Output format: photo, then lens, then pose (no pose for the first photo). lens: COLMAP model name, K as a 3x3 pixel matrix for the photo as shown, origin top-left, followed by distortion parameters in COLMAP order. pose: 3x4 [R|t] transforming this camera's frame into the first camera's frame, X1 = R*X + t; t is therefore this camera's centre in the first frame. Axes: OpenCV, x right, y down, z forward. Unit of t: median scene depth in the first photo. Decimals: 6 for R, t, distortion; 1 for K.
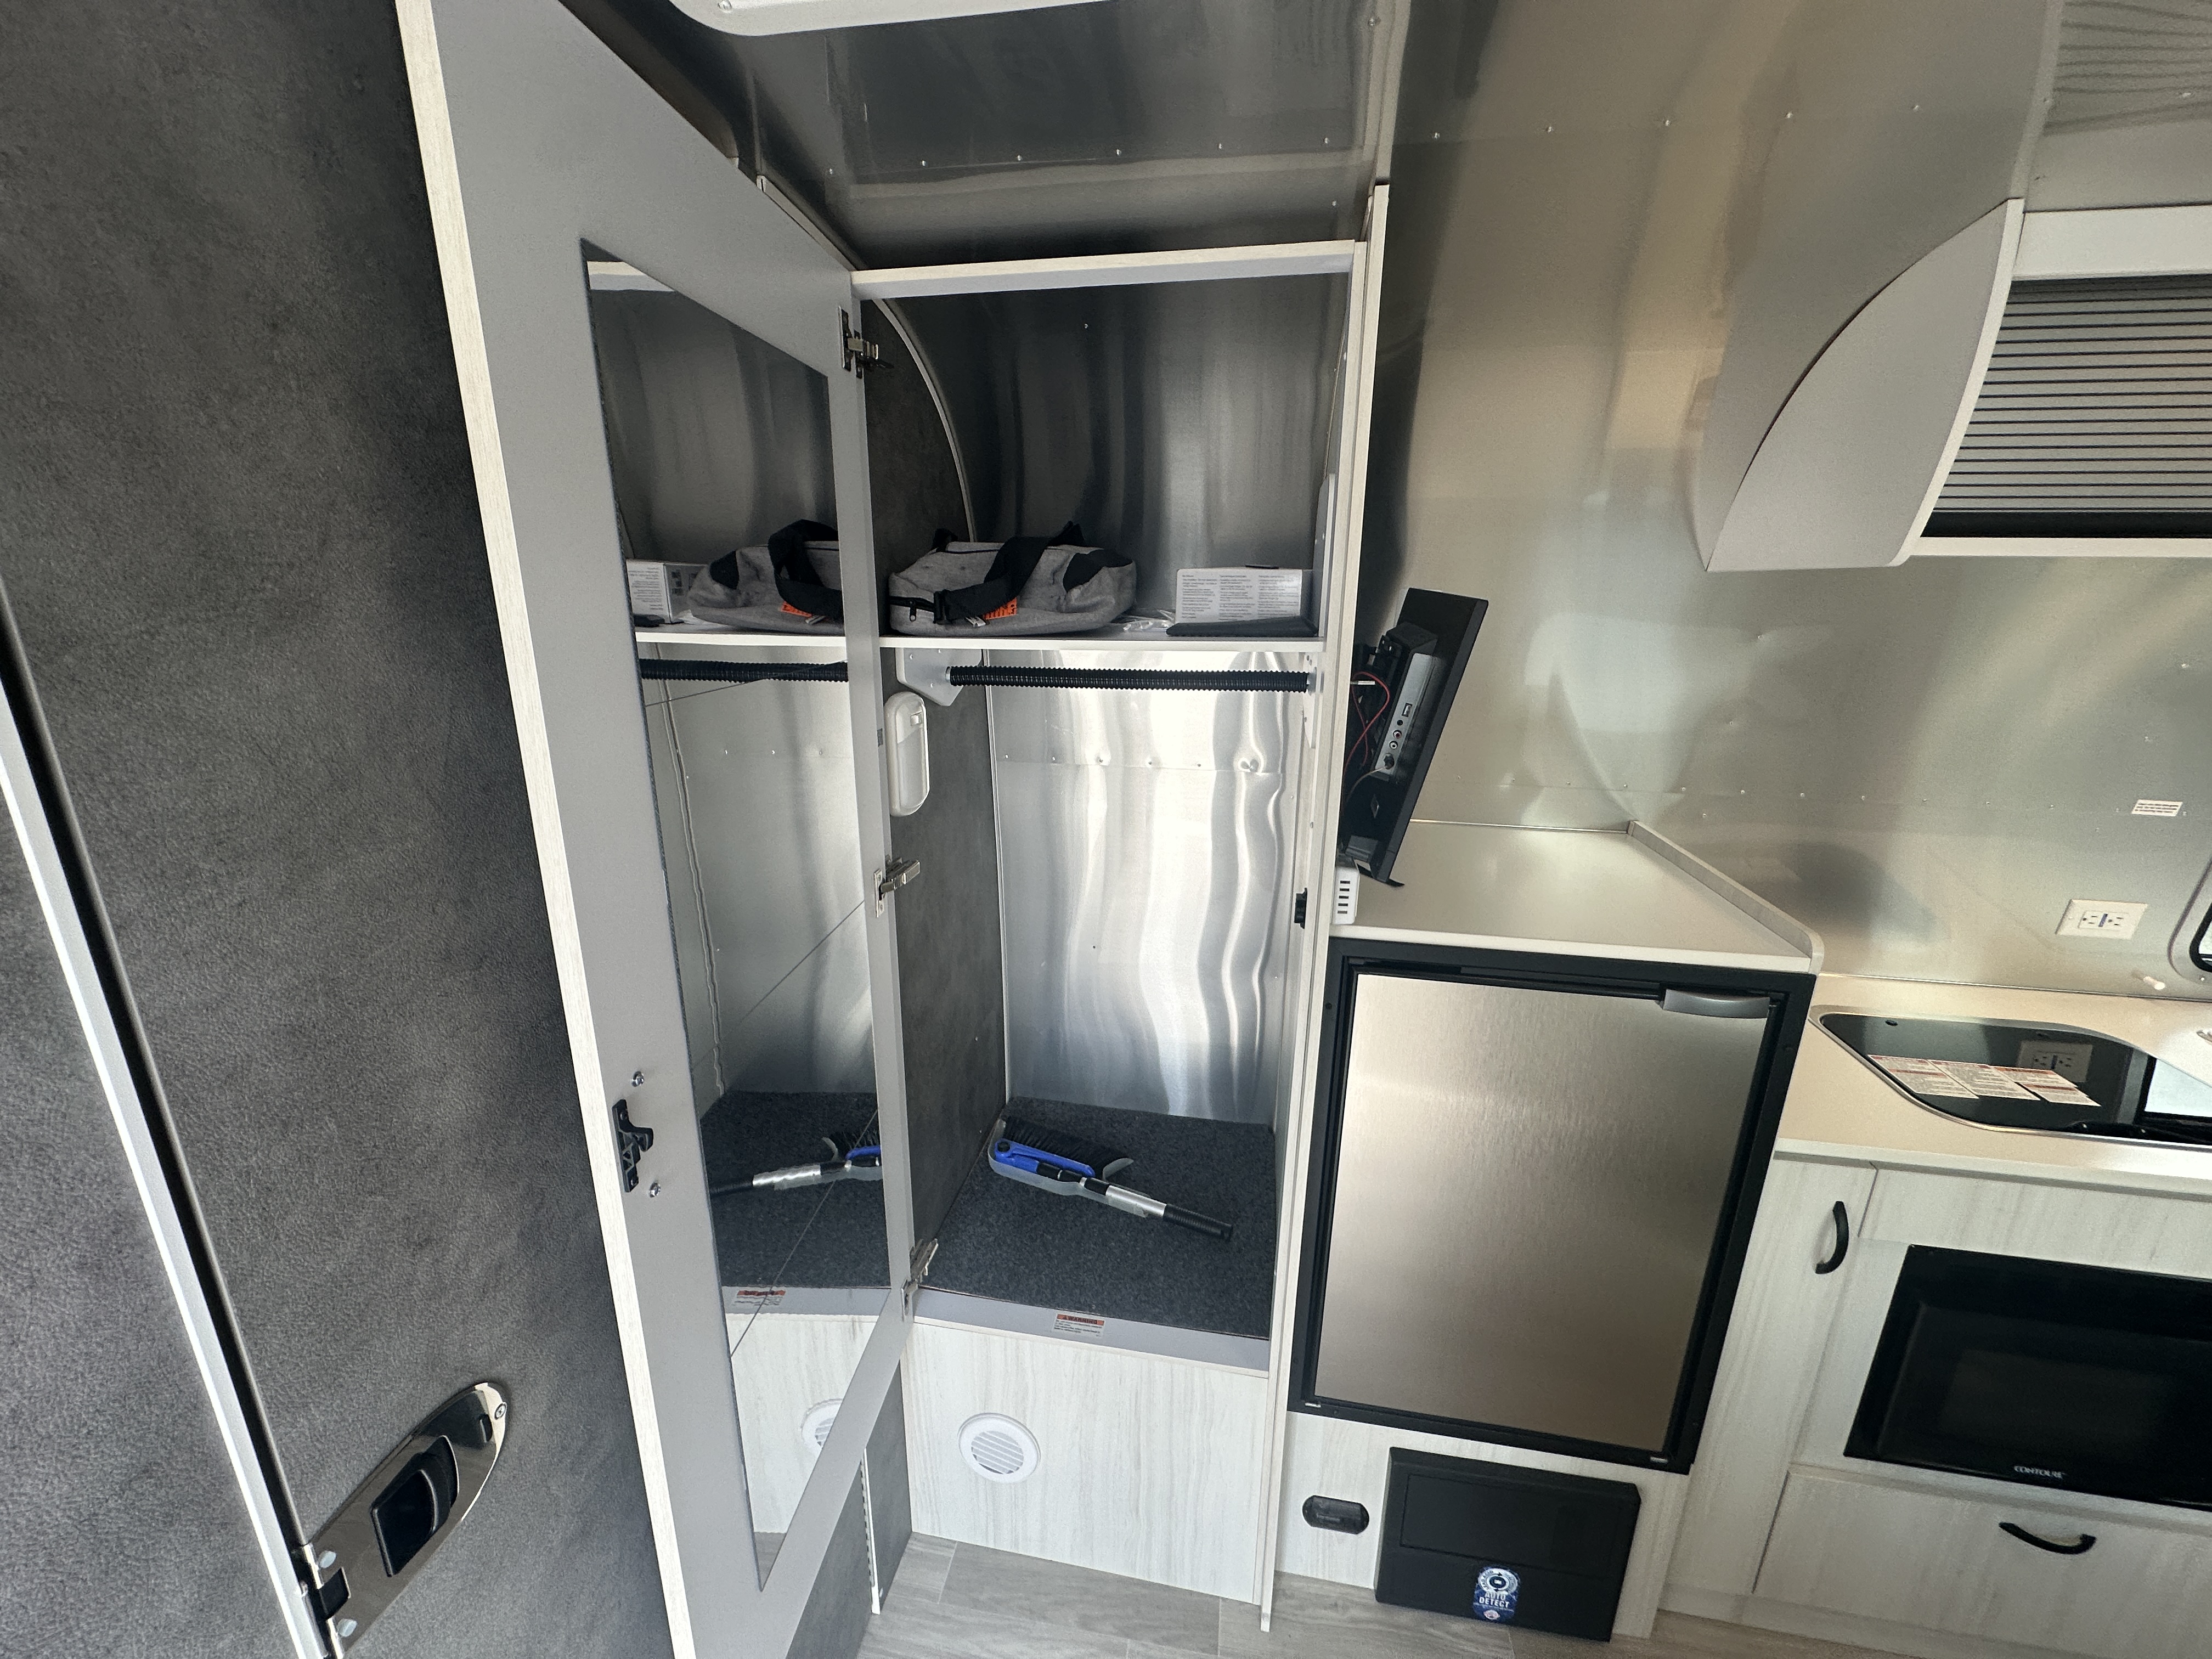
lens RADIAL K [[876.7, 0, 1106.0], [0, 876.7, 829.5], [0, 0, 1]] dist [-0.001687, 0.000835]
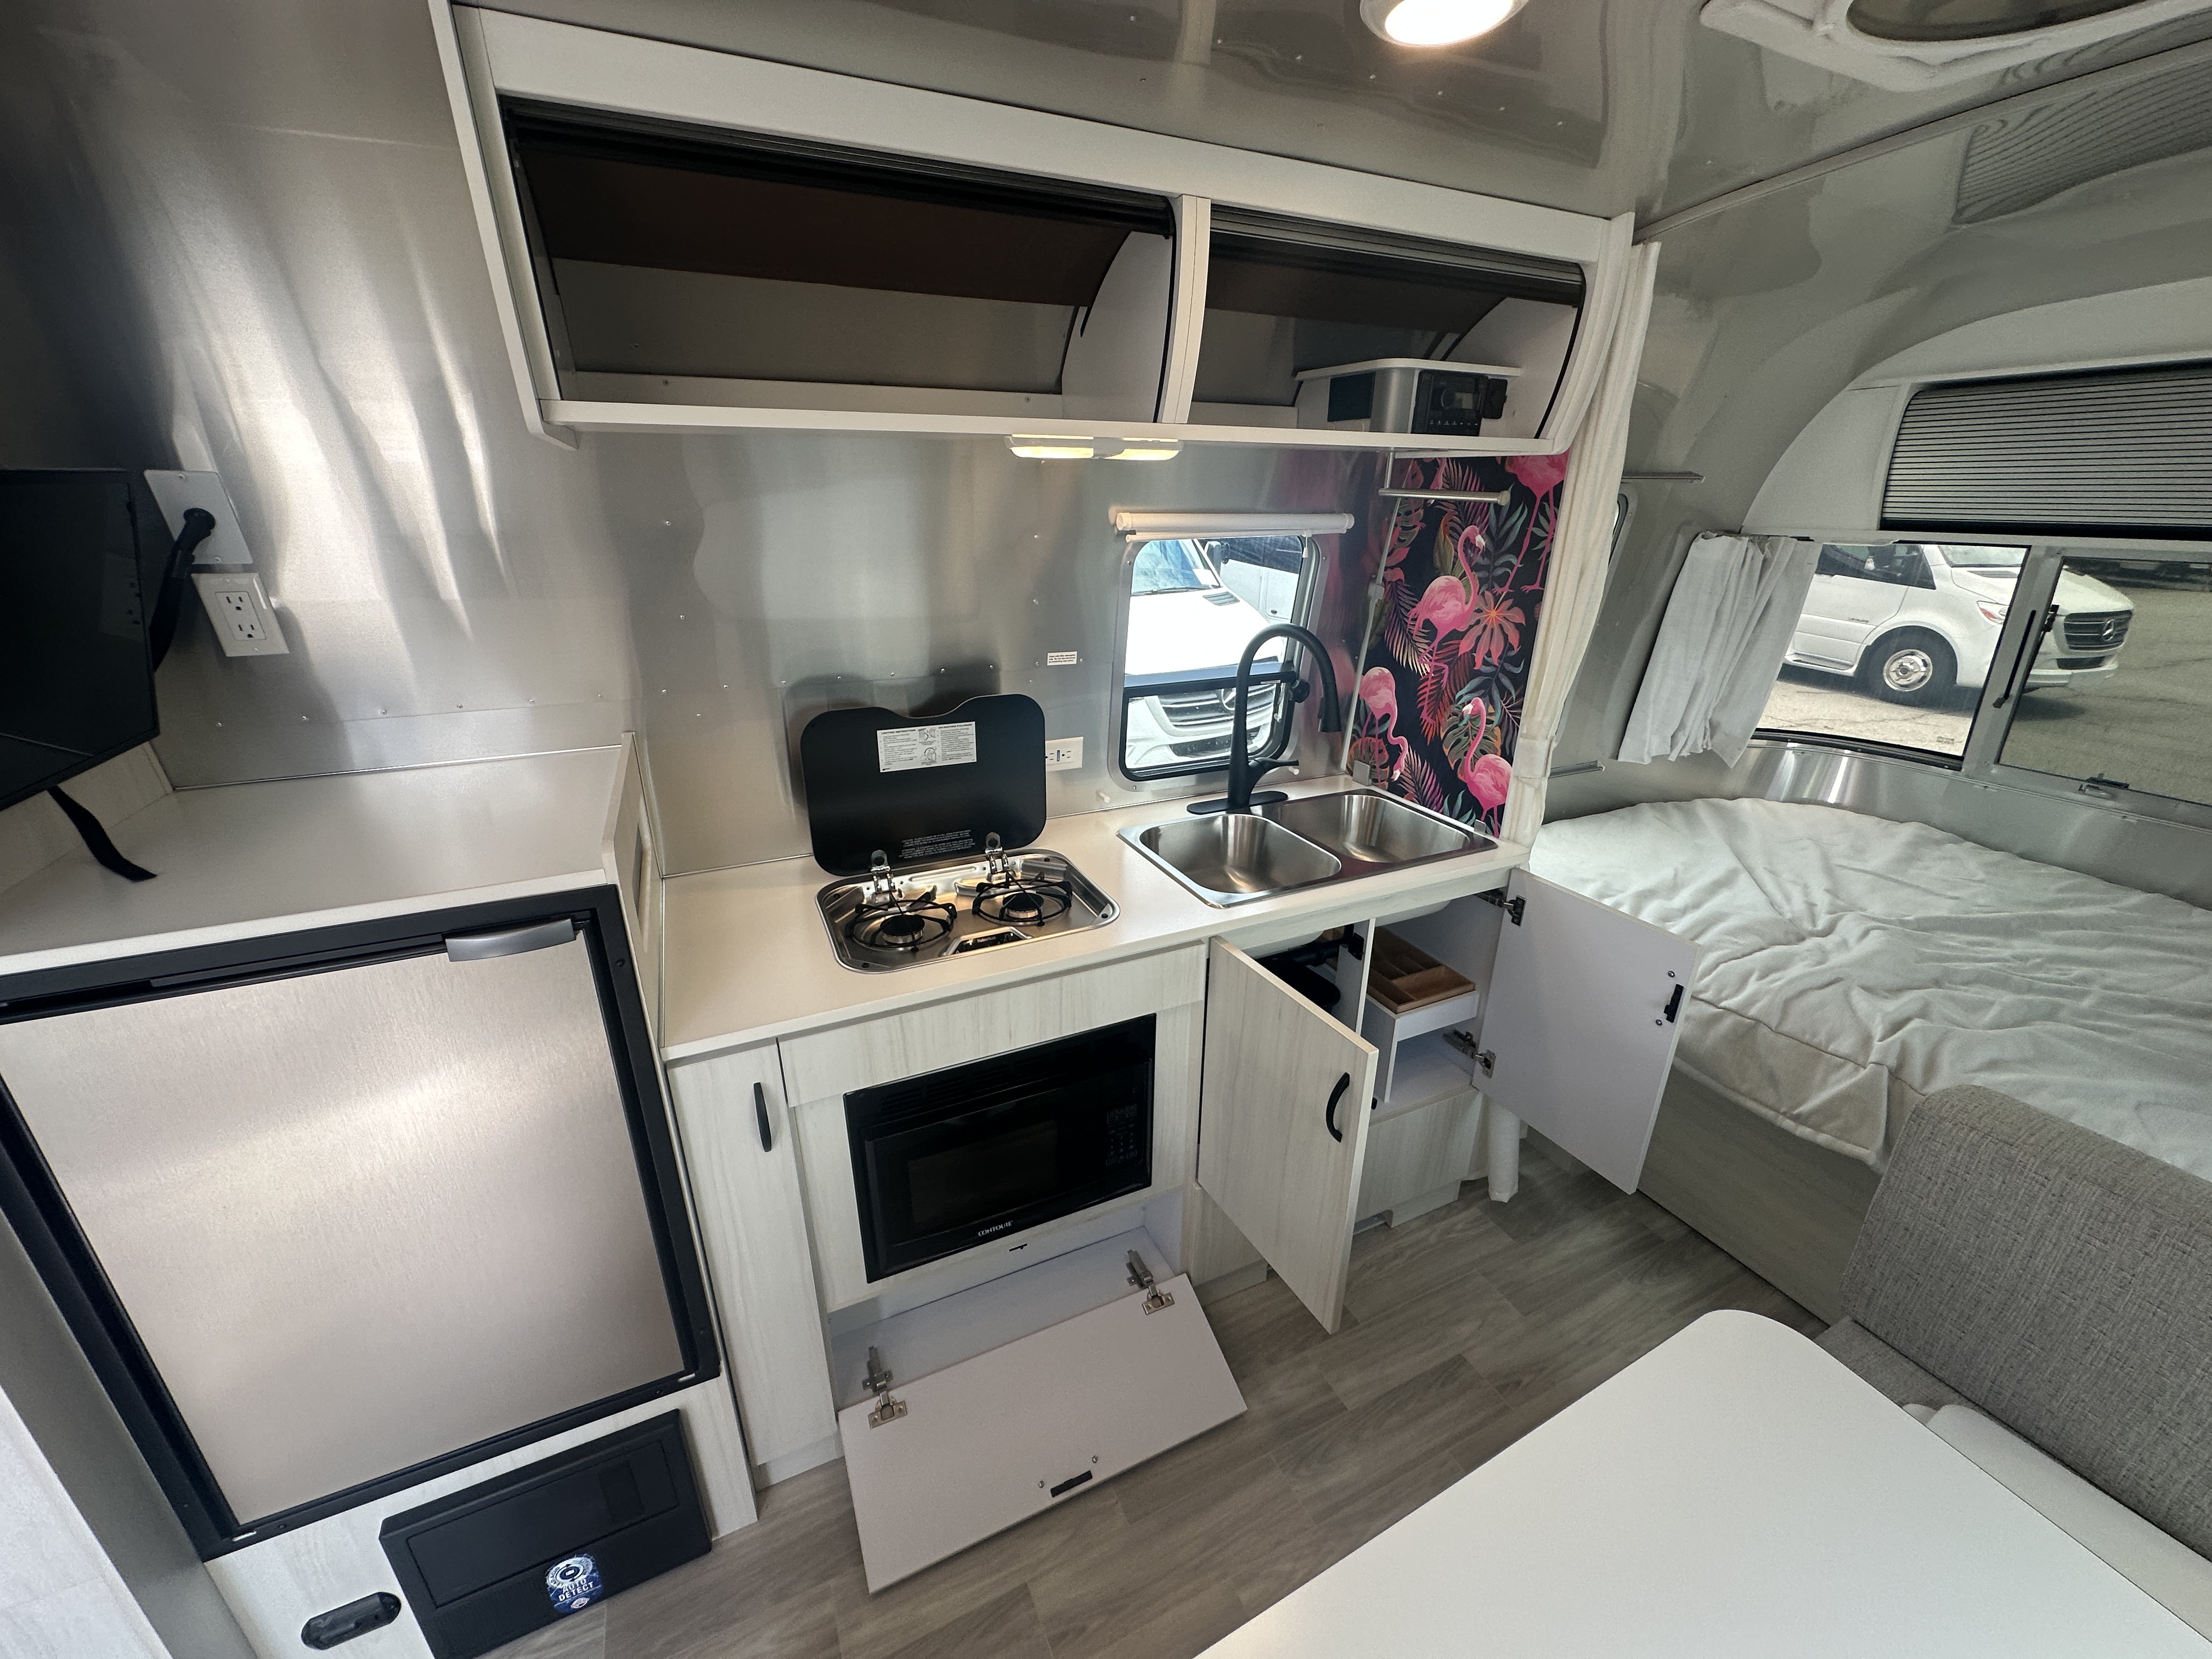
lens RADIAL K [[876.7, 0, 1106.0], [0, 876.7, 829.5], [0, 0, 1]] dist [-0.001687, 0.000835]
pose [[0.825404, -0.211286, 0.523513, 0.666345], [0.158987, 0.976788, 0.143555, 0.049596], [-0.541693, -0.035260, 0.839837, -0.070088]]
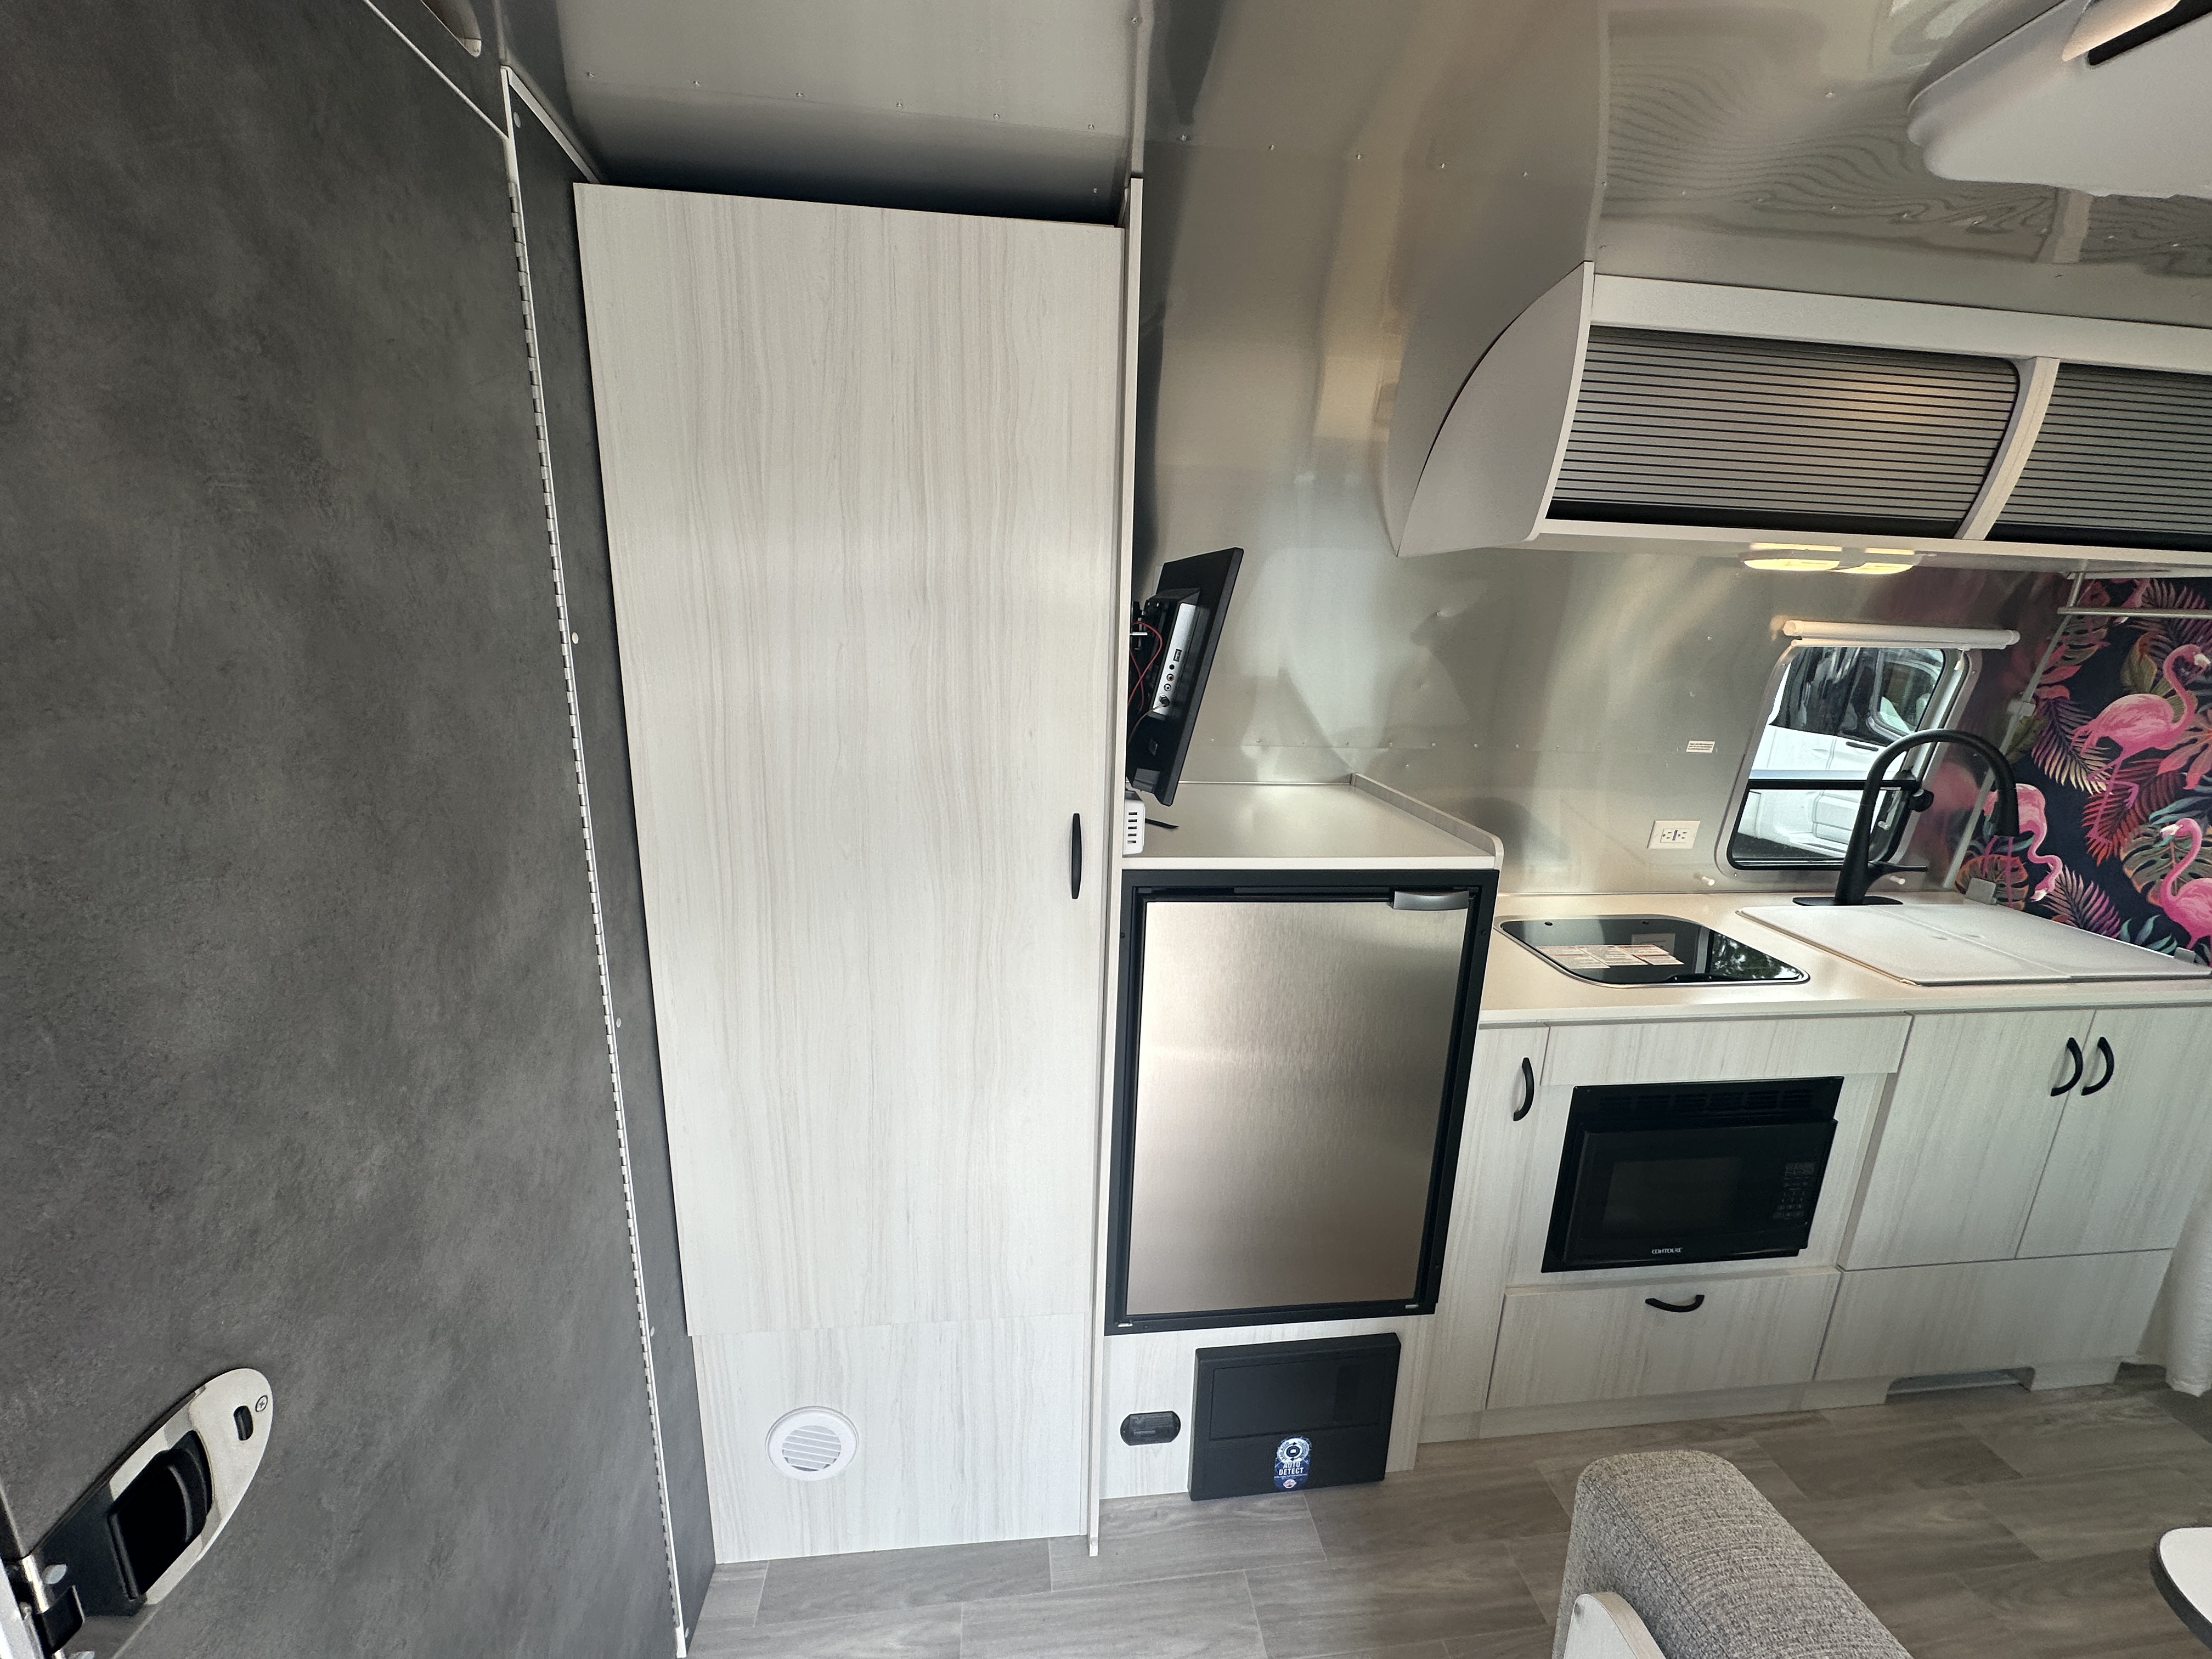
lens RADIAL K [[880.0, 0, 1106.0], [0, 880.0, 829.5], [0, 0, 1]] dist [-0.002018, 0.000719]
pose [[0.959020, -0.050166, 0.278861, -0.058294], [0.057713, 0.998154, -0.018916, 0.087683], [-0.277397, 0.034235, 0.960145, -0.036821]]
